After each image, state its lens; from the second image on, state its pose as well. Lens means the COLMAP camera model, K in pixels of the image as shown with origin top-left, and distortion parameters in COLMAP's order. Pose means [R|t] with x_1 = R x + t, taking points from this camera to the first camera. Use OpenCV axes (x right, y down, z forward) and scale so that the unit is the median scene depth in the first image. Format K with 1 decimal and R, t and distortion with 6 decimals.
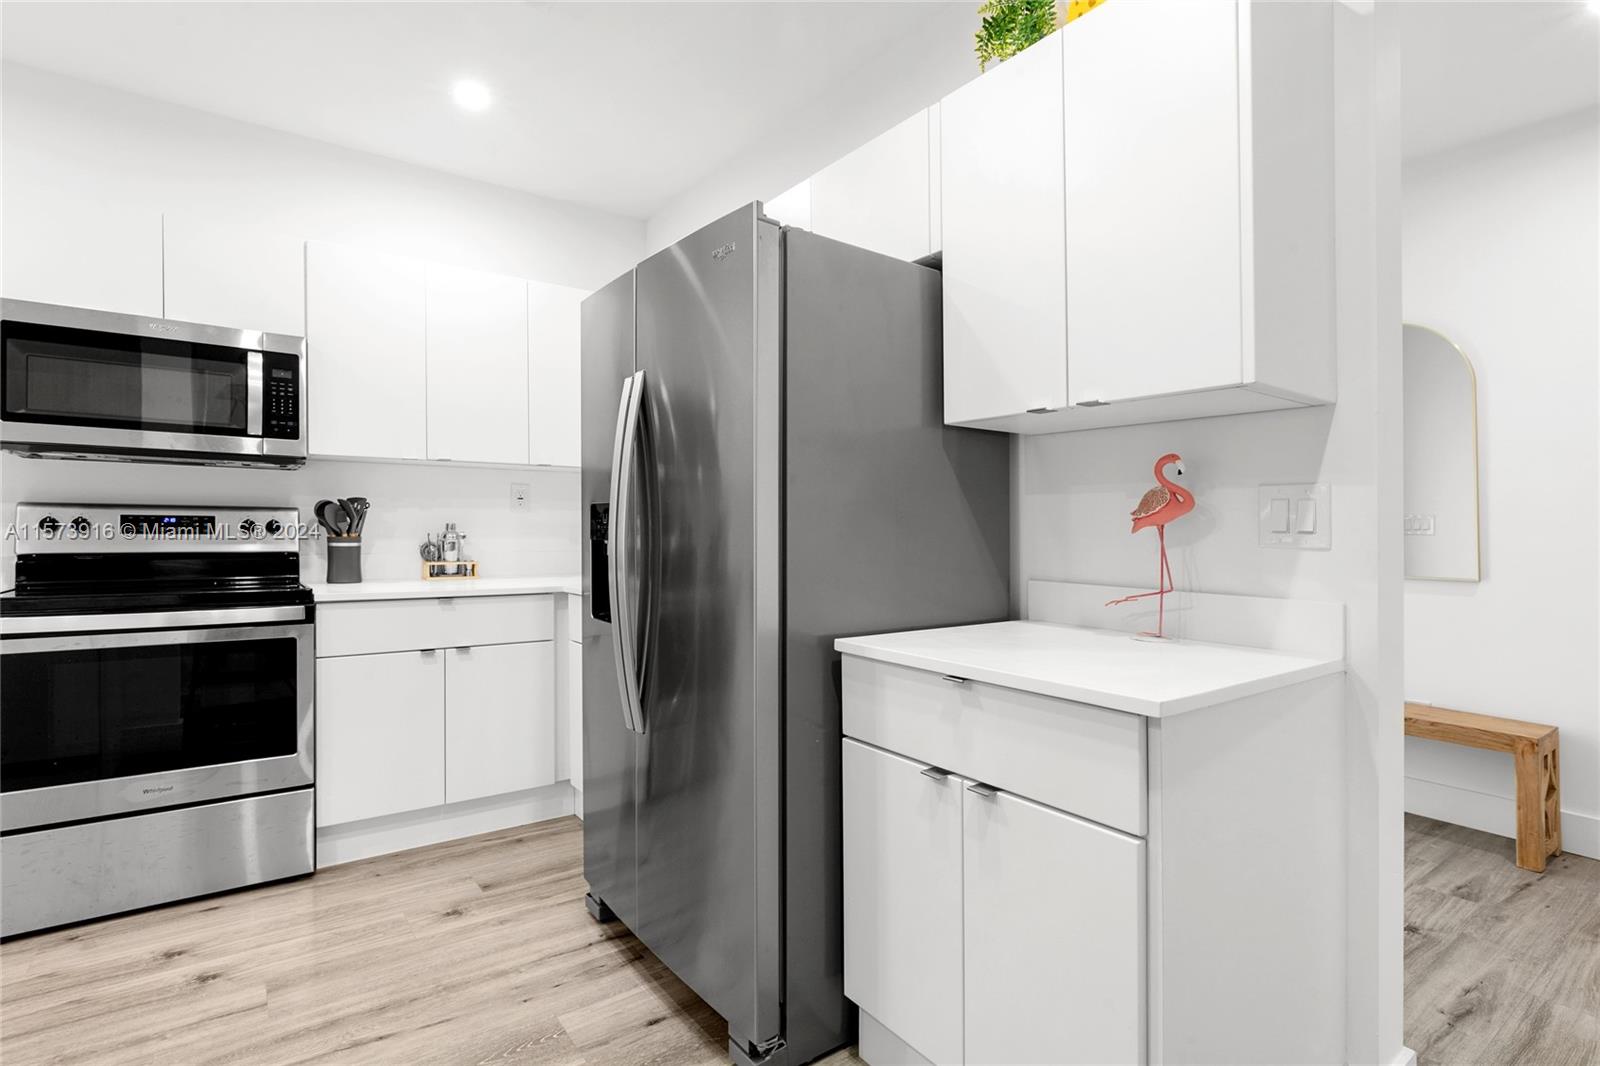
lens RADIAL K [[778.3, 0, 800.0], [0, 778.3, 533.0], [0, 0, 1]] dist [-0.000085, 0.000230]
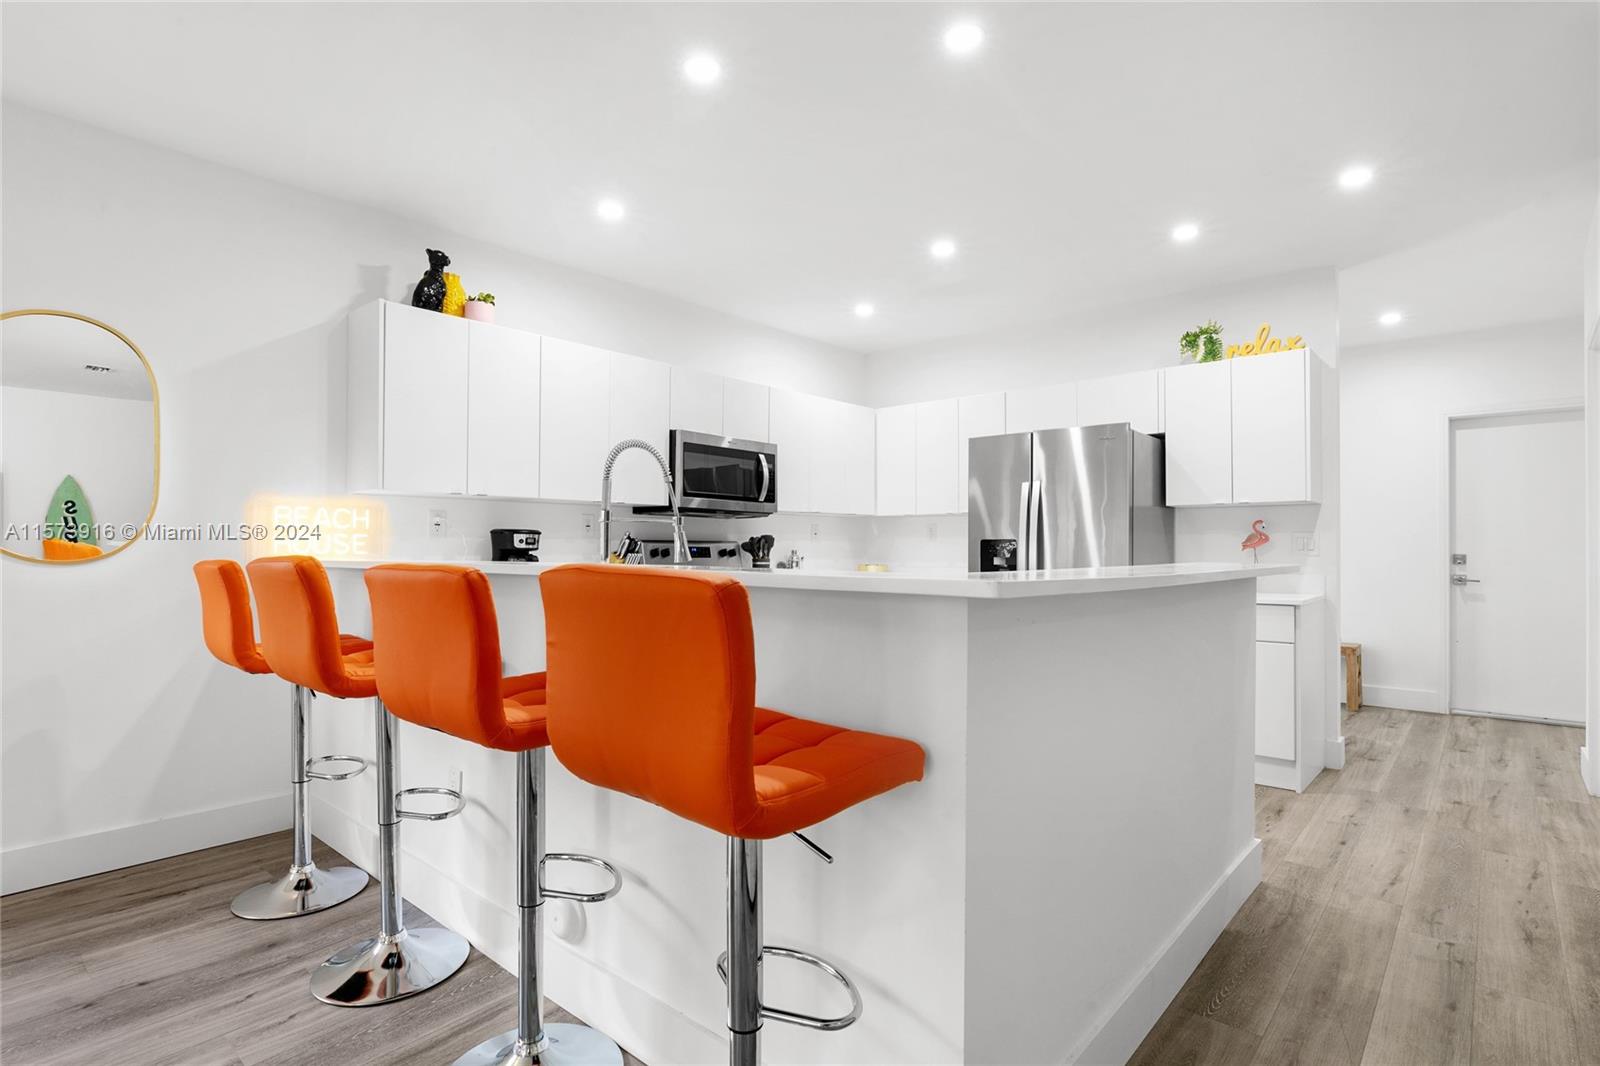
lens RADIAL K [[797.0, 0, 801.5], [0, 797.0, 556.3], [0, 0, 1]] dist [-0.001605, -0.000306]
pose [[0.975511, -0.011205, 0.219664, -1.024727], [0.011339, 0.999936, 0.000654, -0.000162], [-0.219657, 0.001853, 0.975575, -0.804668]]
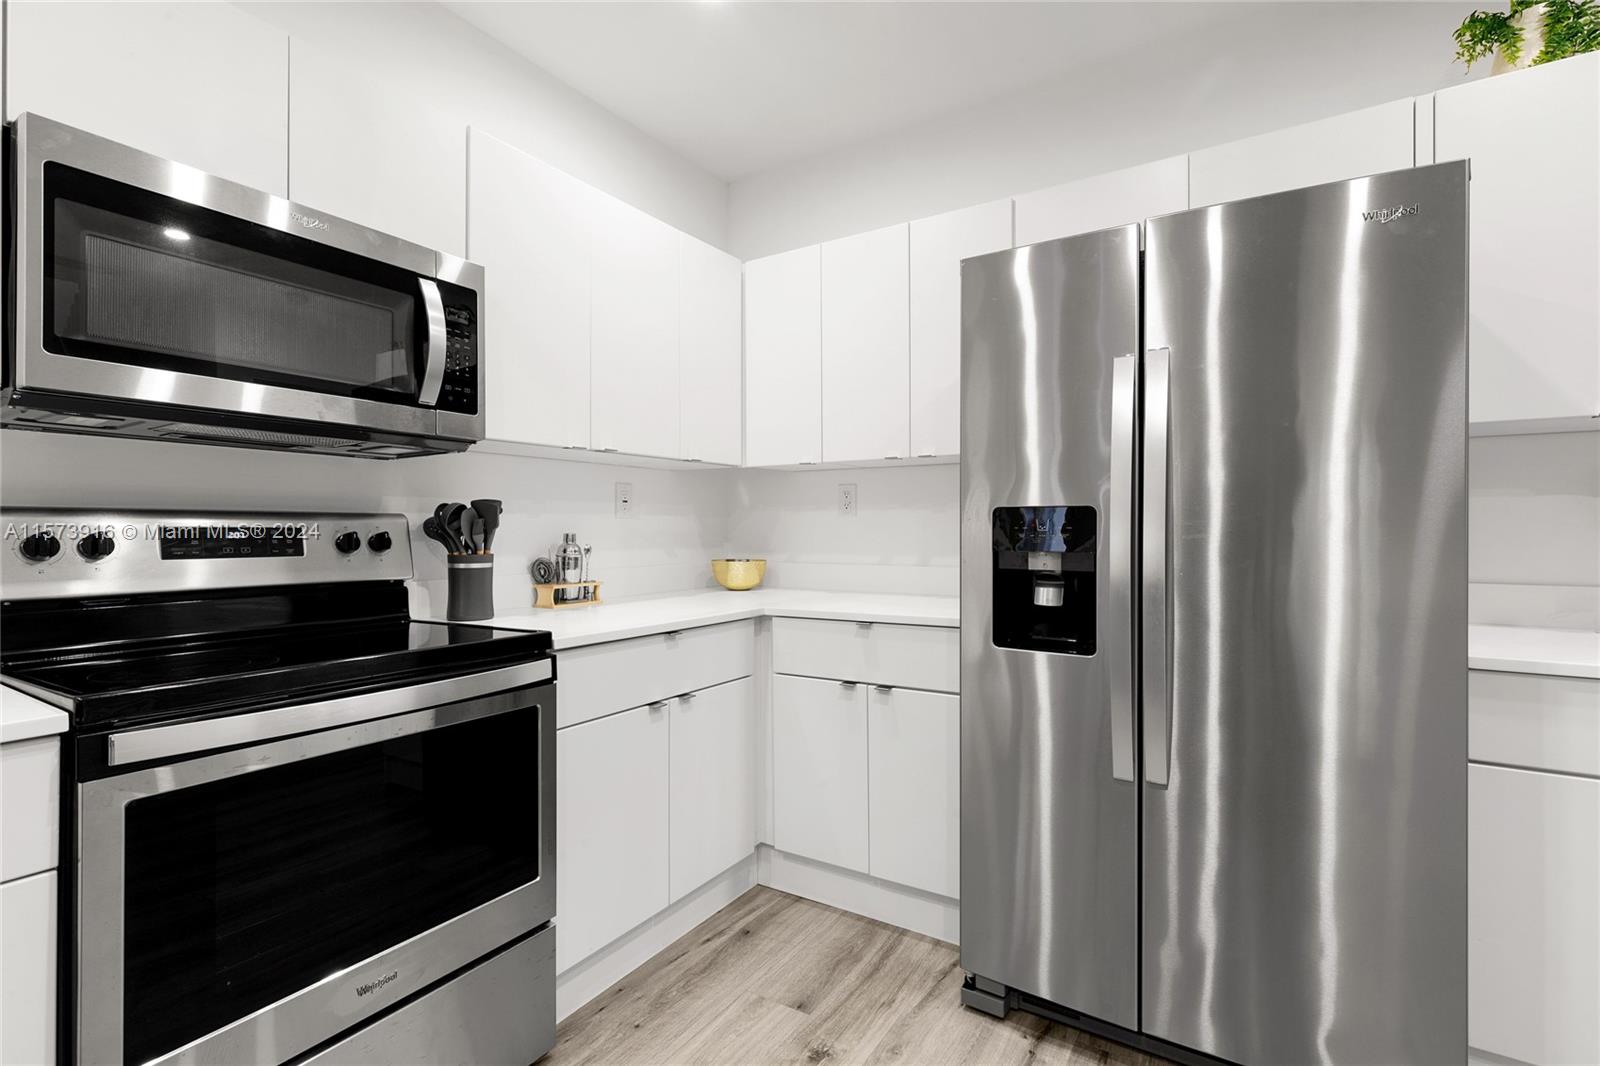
lens RADIAL K [[739.1, 0, 798.3], [0, 739.1, 527.9], [0, 0, 1]] dist [0.010660, 0.000029]
pose [[0.932474, -0.011591, 0.361050, -0.644010], [0.015269, 0.999857, -0.007334, -0.011631], [-0.360913, 0.012352, 0.932518, 0.302193]]
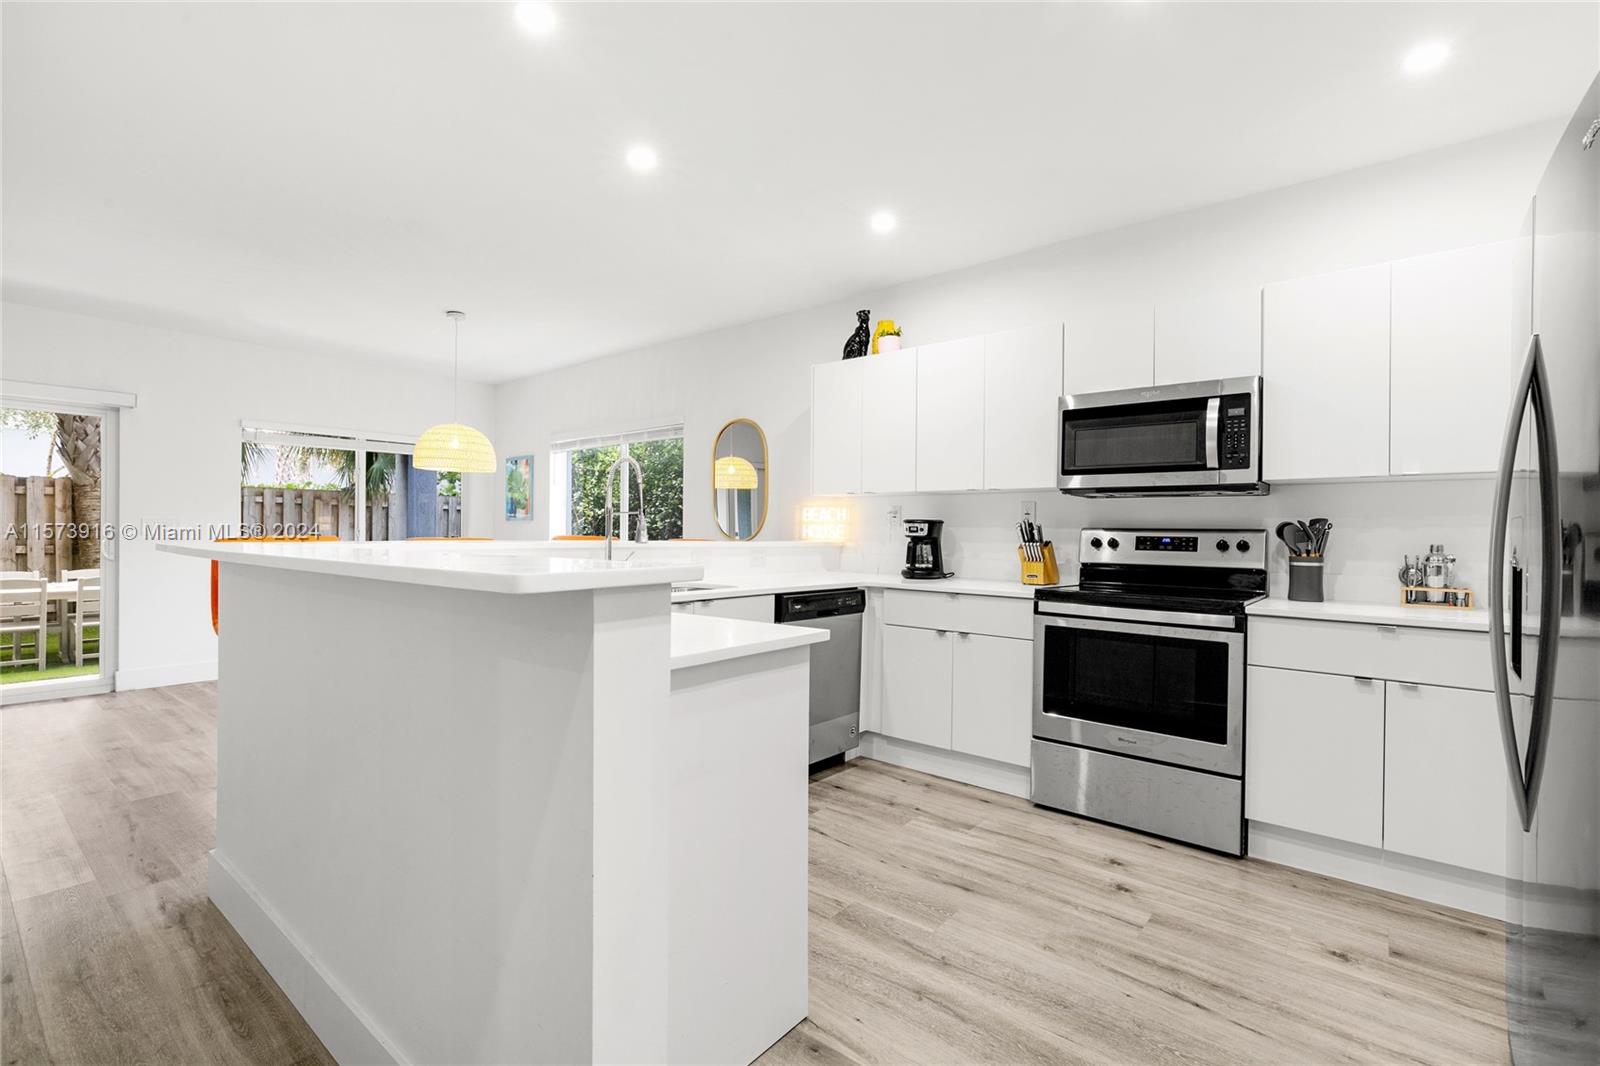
lens RADIAL K [[724.4, 0, 805.2], [0, 724.4, 546.0], [0, 0, 1]] dist [-0.001210, -0.000147]
pose [[0.249519, 0.008243, -0.968335, 0.215626], [-0.021166, 0.999771, 0.003057, 0.002216], [0.968139, 0.019733, 0.249636, 0.128608]]
